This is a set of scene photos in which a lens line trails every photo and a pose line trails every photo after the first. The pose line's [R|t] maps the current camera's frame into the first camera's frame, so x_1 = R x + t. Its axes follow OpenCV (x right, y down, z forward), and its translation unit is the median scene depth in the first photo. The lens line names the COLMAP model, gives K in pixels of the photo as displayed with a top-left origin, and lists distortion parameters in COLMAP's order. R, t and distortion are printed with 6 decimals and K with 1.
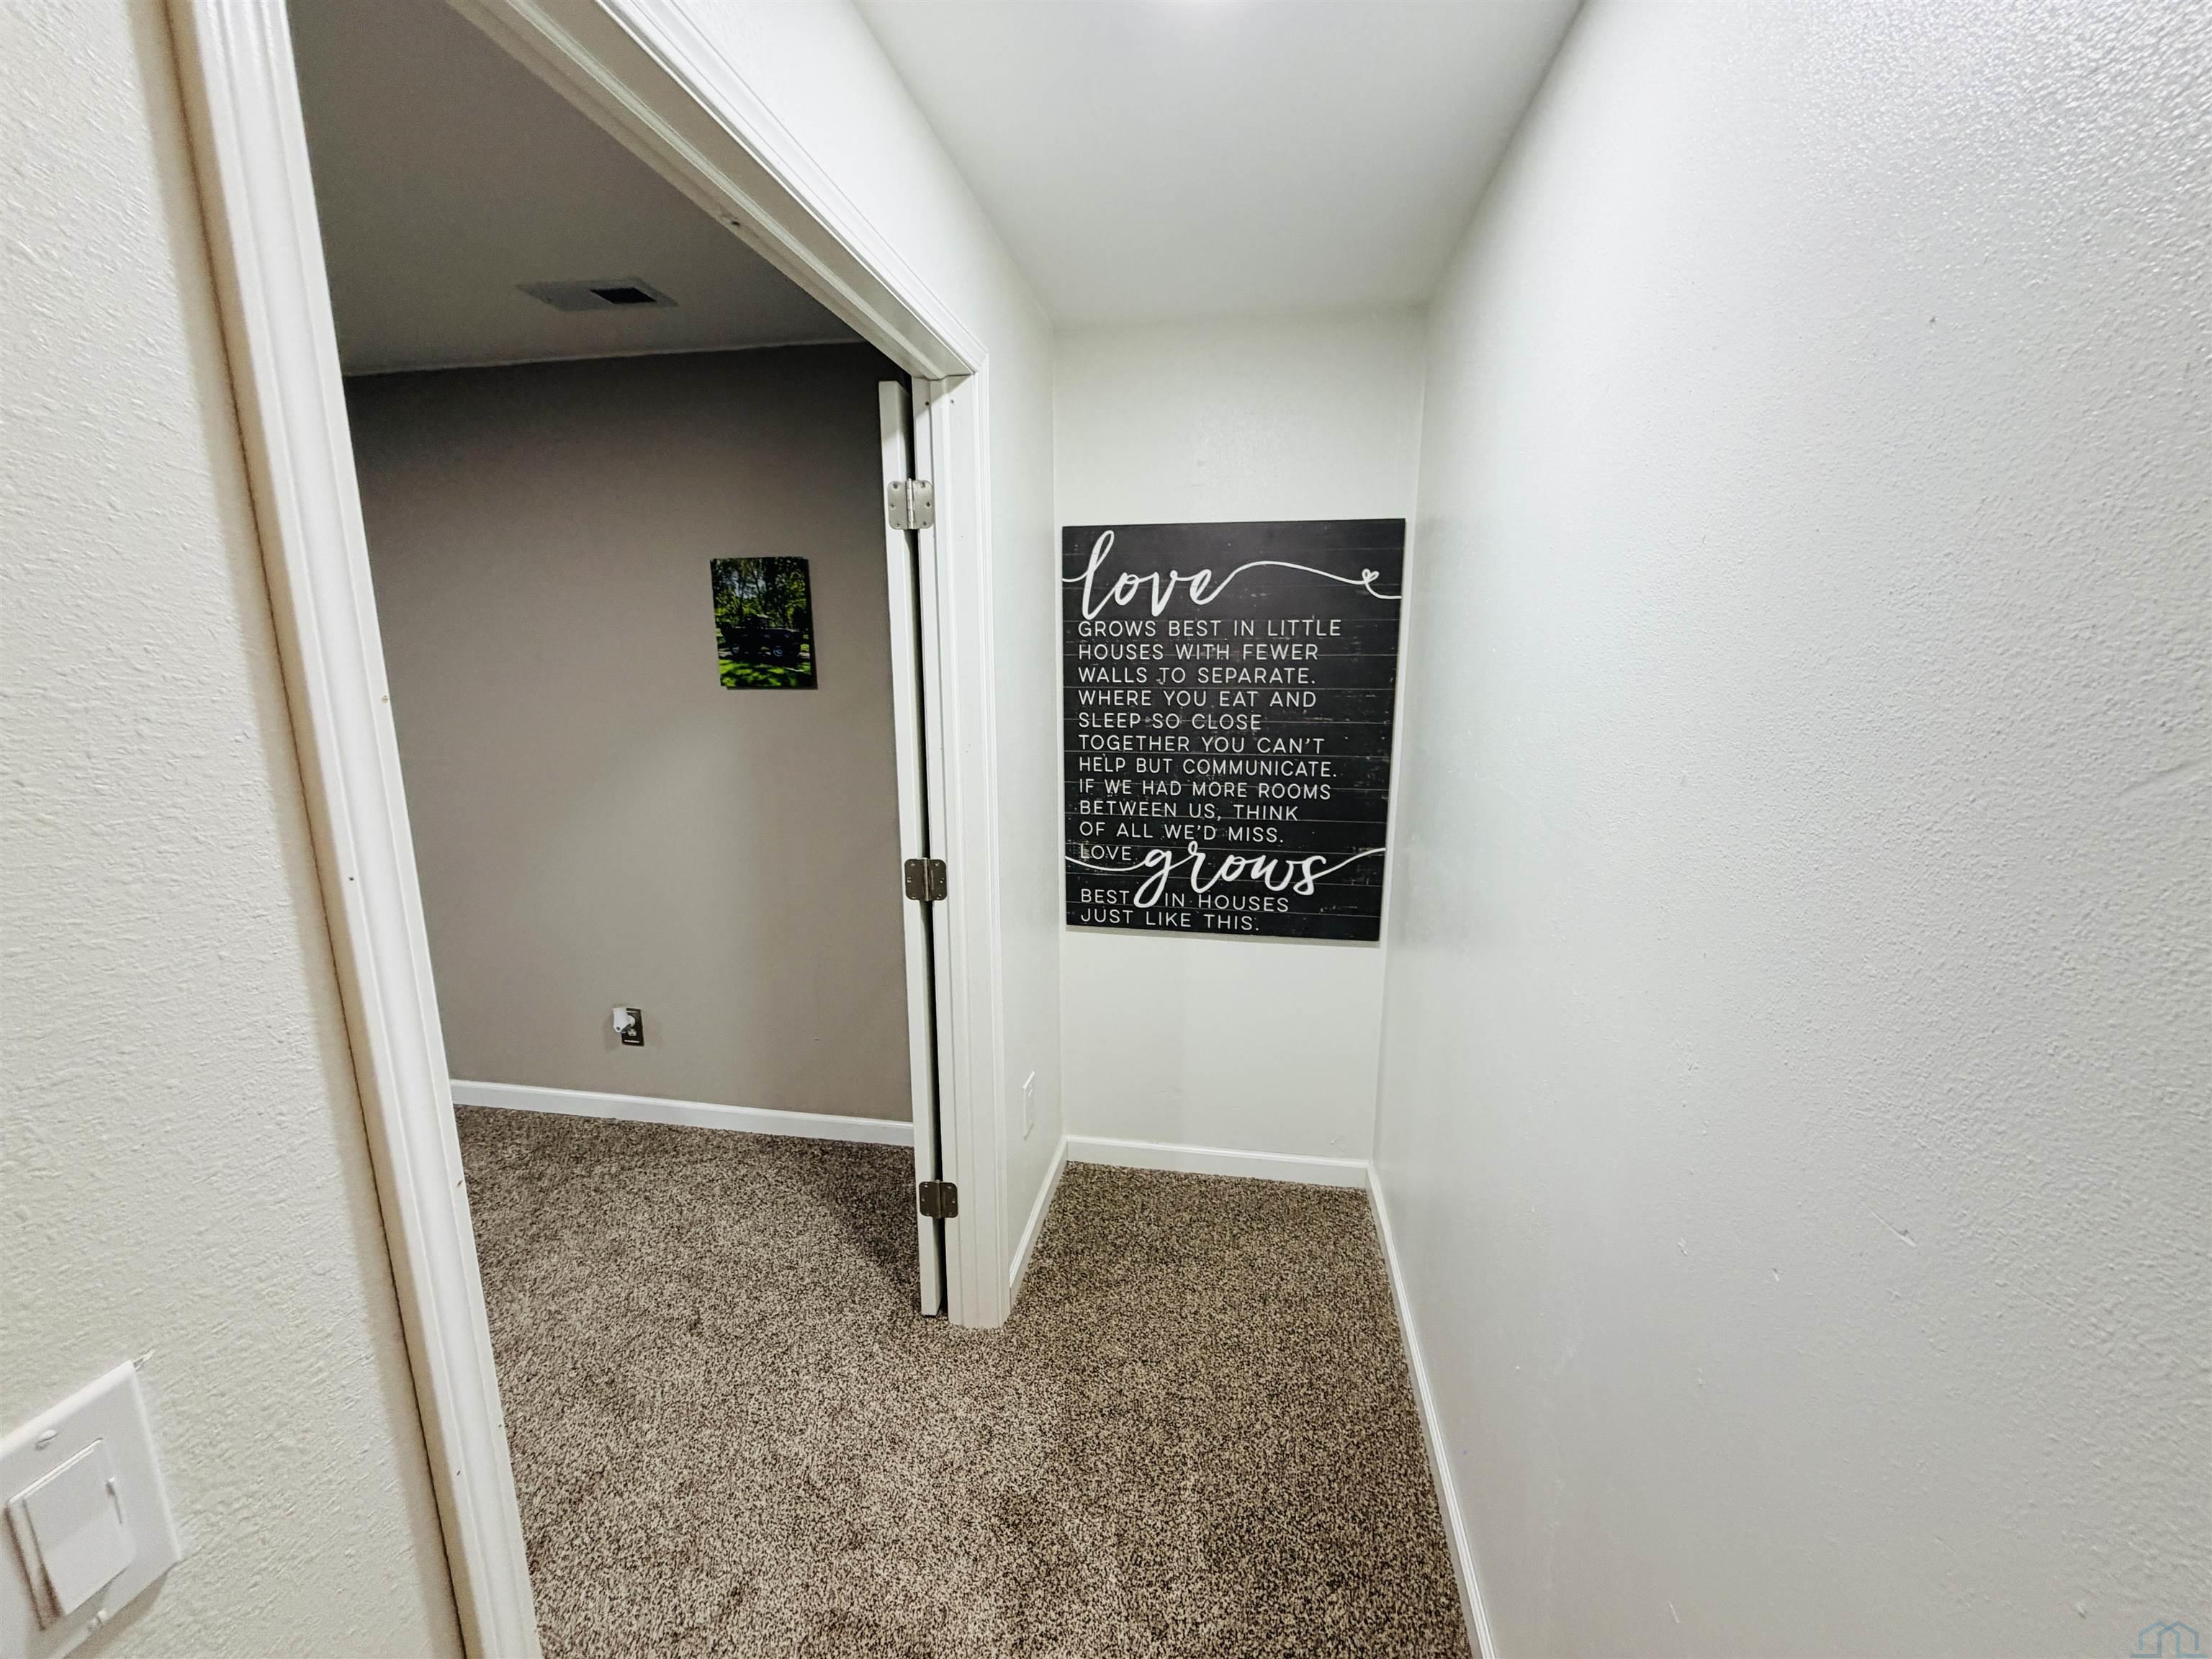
lens RADIAL K [[892.6, 0, 1104.1], [0, 892.6, 826.2], [0, 0, 1]] dist [-0.000743, -0.000369]
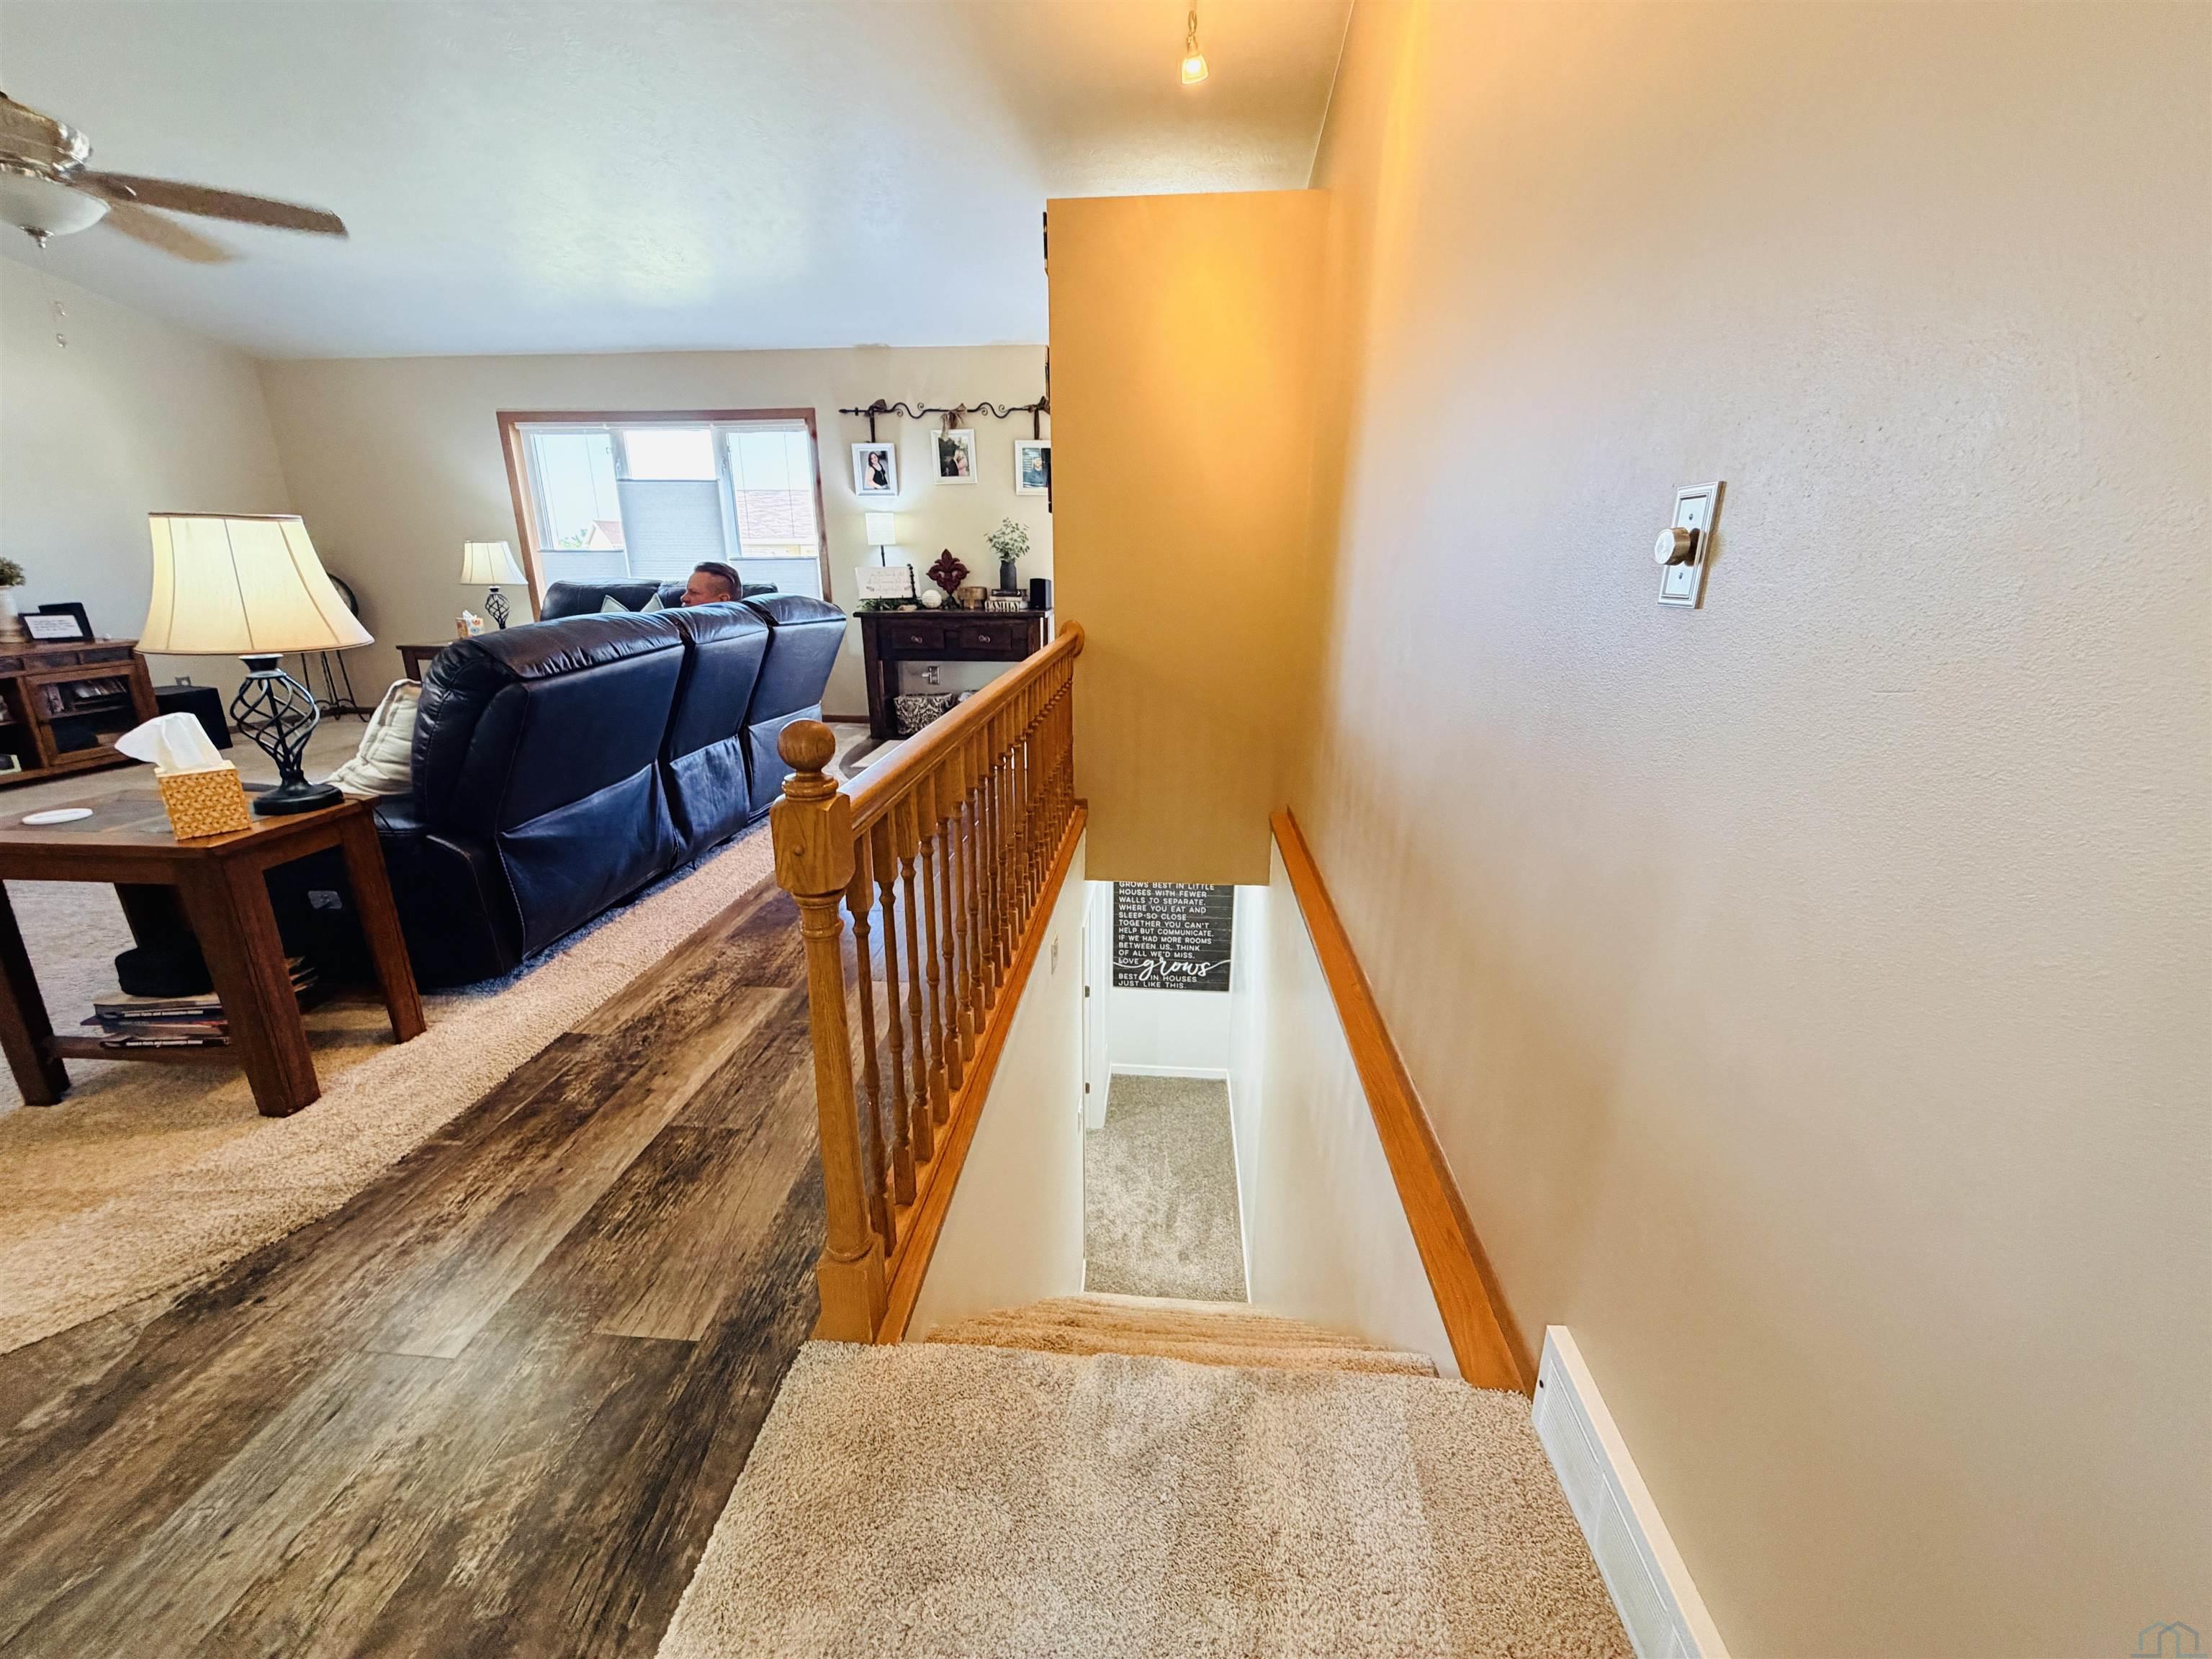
lens RADIAL K [[892.6, 0, 1104.6], [0, 892.6, 829.1], [0, 0, 1]] dist [-0.000743, -0.000369]
pose [[0.996797, -0.020472, 0.077310, -0.274344], [0.011975, 0.993989, 0.108819, -0.668582], [-0.079073, -0.107545, 0.991051, -1.629887]]
